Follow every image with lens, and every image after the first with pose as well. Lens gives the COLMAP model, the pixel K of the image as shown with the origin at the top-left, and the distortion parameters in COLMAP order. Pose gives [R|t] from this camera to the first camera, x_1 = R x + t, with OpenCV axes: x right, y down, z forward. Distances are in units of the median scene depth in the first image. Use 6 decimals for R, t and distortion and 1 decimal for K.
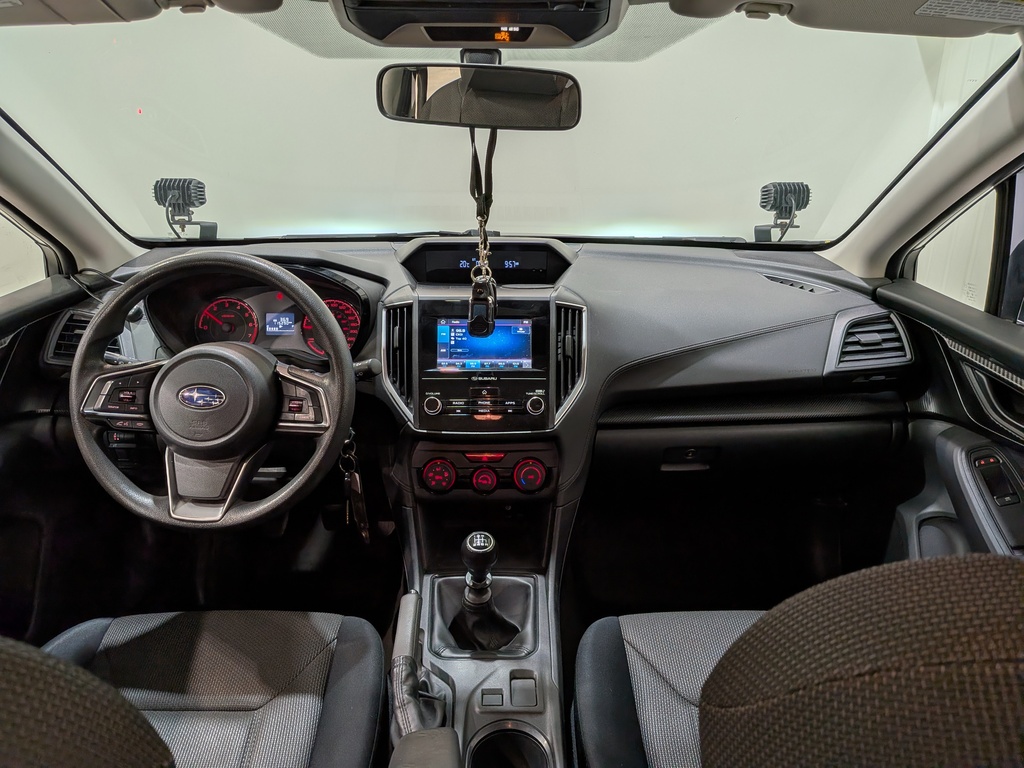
lens RADIAL K [[743.1, 0, 512.1], [0, 743.1, 386.9], [0, 0, 1]] dist [0.061072, -0.102851]
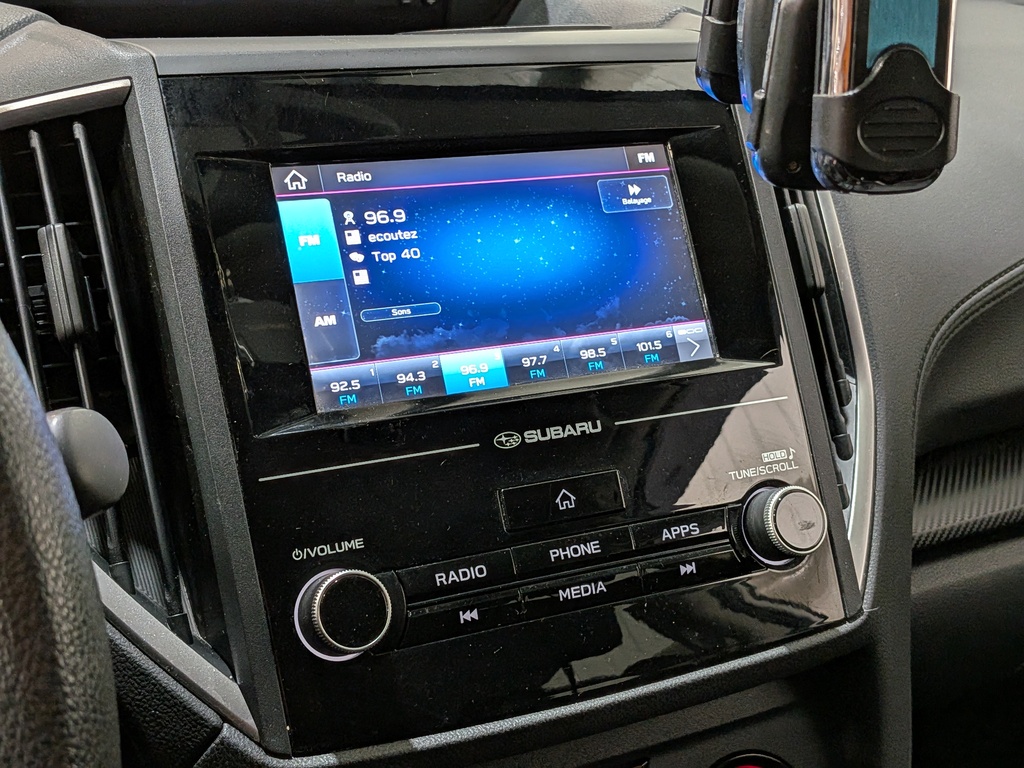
lens RADIAL K [[1511.9, 0, 511.5], [0, 1511.9, 336.3], [0, 0, 1]] dist [0.070887, 0.000000]
pose [[0.891865, -0.109409, 0.438869, -0.227744], [0.126069, 0.991982, -0.008896, -0.035445], [-0.434377, 0.063262, 0.898507, 0.618543]]
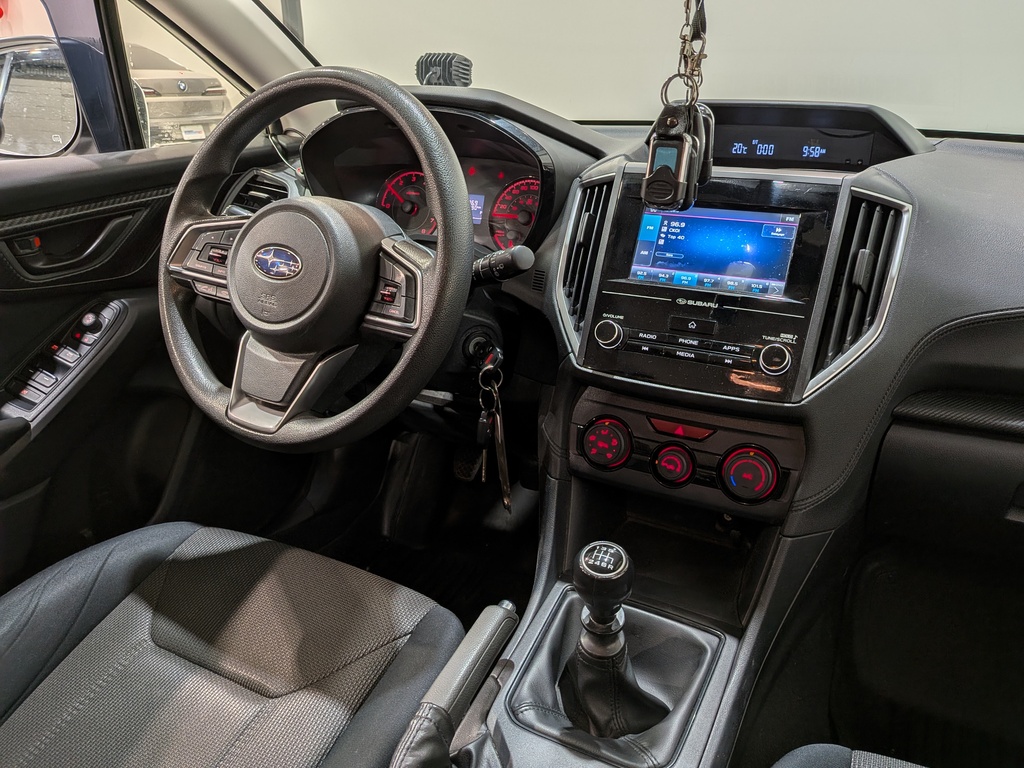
lens RADIAL K [[743.1, 0, 519.2], [0, 743.1, 389.5], [0, 0, 1]] dist [0.061072, -0.102851]
pose [[0.885743, 0.177166, -0.429036, 0.109218], [-0.159161, 0.984181, 0.077820, 0.034364], [0.436036, -0.000642, 0.899929, 0.375508]]
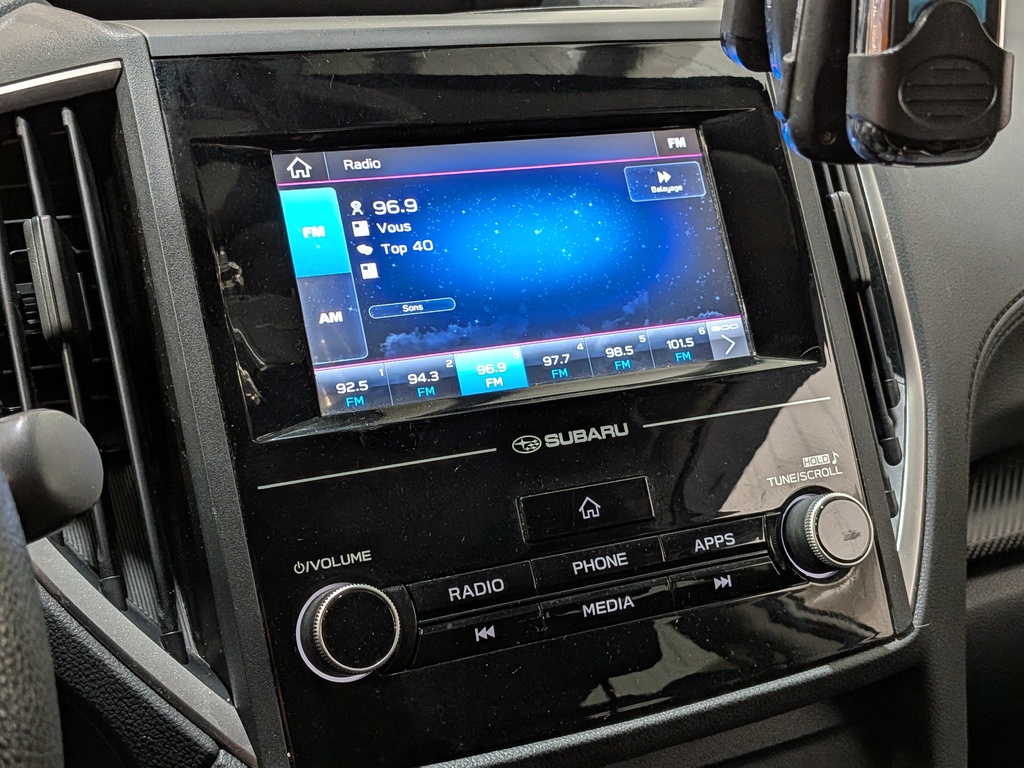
lens RADIAL K [[1515.3, 0, 513.7], [0, 1515.3, 341.2], [0, 0, 1]] dist [0.068589, 0.000000]
pose [[0.904808, -0.113968, 0.410285, -0.208935], [0.131878, 0.991145, -0.015514, -0.031644], [-0.404884, 0.068144, 0.911825, 0.639463]]
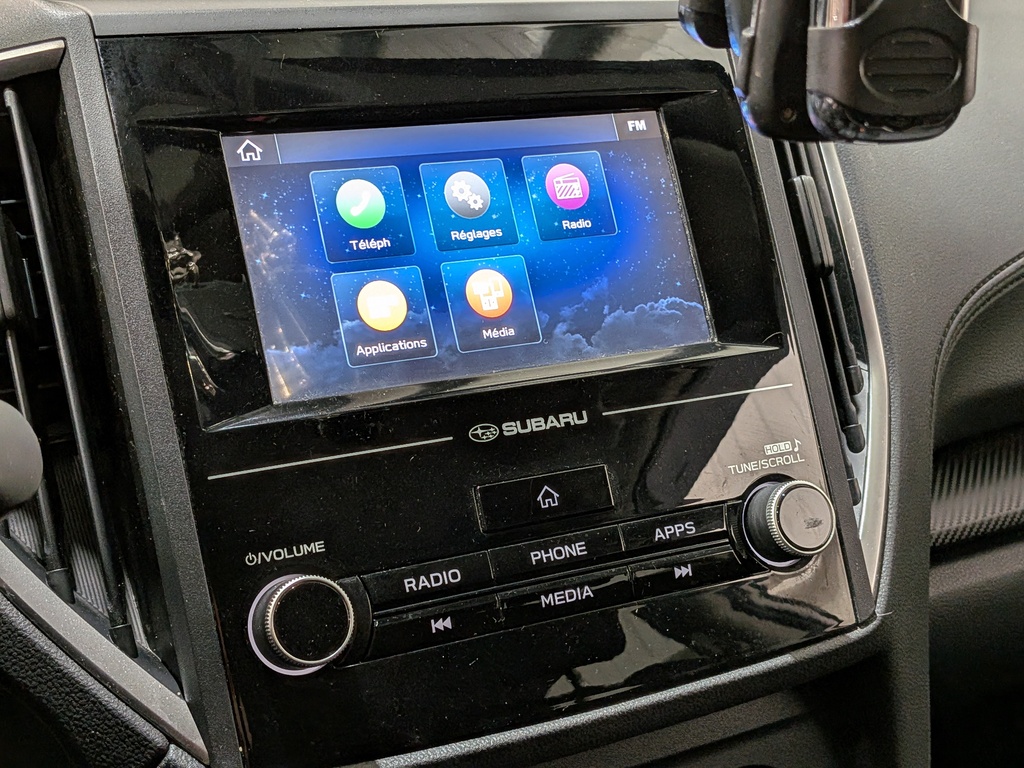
lens RADIAL K [[1511.9, 0, 499.4], [0, 1511.9, 361.2], [0, 0, 1]] dist [0.070887, 0.000000]
pose [[0.899647, -0.124674, 0.418439, -0.203048], [0.135100, 0.990821, 0.004749, -0.030164], [-0.415190, 0.052259, 0.908233, 0.645846]]
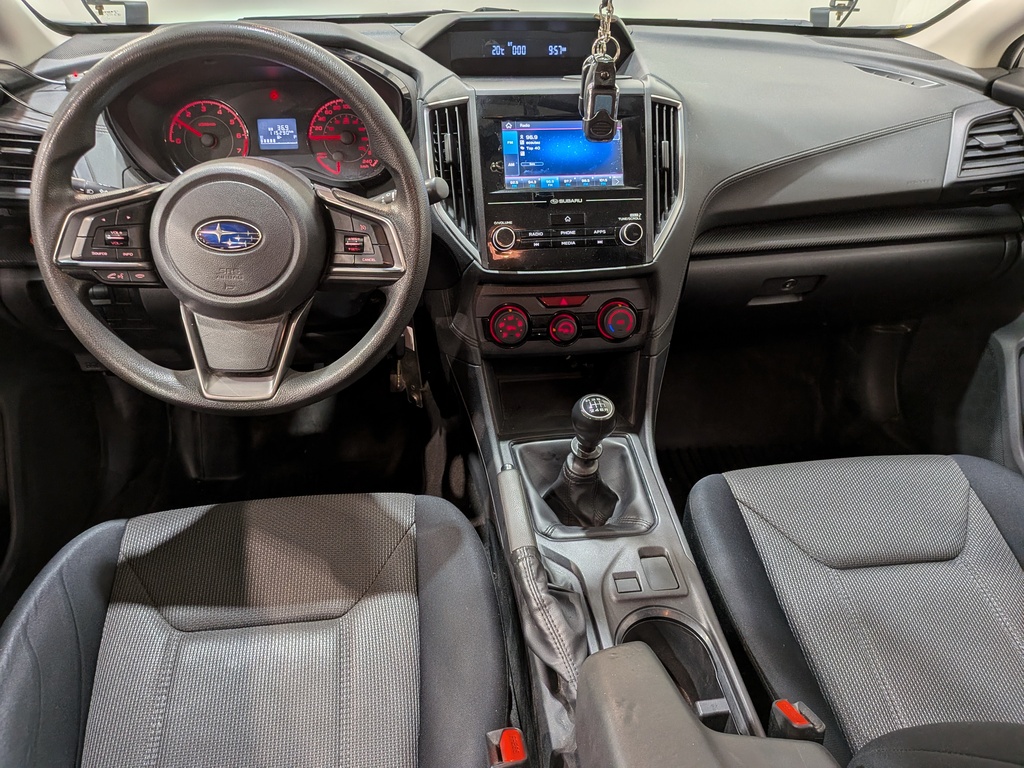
lens RADIAL K [[743.1, 0, 508.4], [0, 743.1, 393.5], [0, 0, 1]] dist [0.061072, -0.102851]
pose [[0.992437, -0.055055, 0.109715, -0.195594], [0.027685, 0.971143, 0.236885, -0.001940], [-0.119591, -0.232056, 0.965323, 0.193173]]
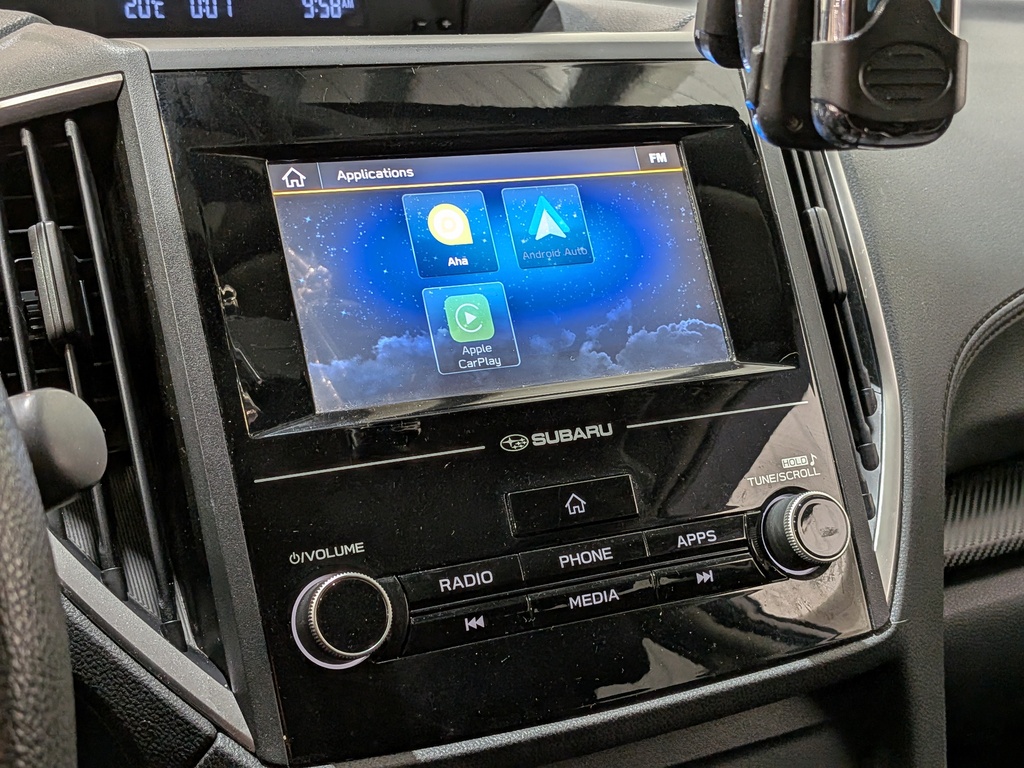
lens RADIAL K [[1511.9, 0, 516.8], [0, 1511.9, 360.1], [0, 0, 1]] dist [0.070887, 0.000000]
pose [[0.901346, -0.107096, 0.419650, -0.214932], [0.137025, 0.989688, -0.041737, -0.015964], [-0.410853, 0.095122, 0.906726, 0.628063]]
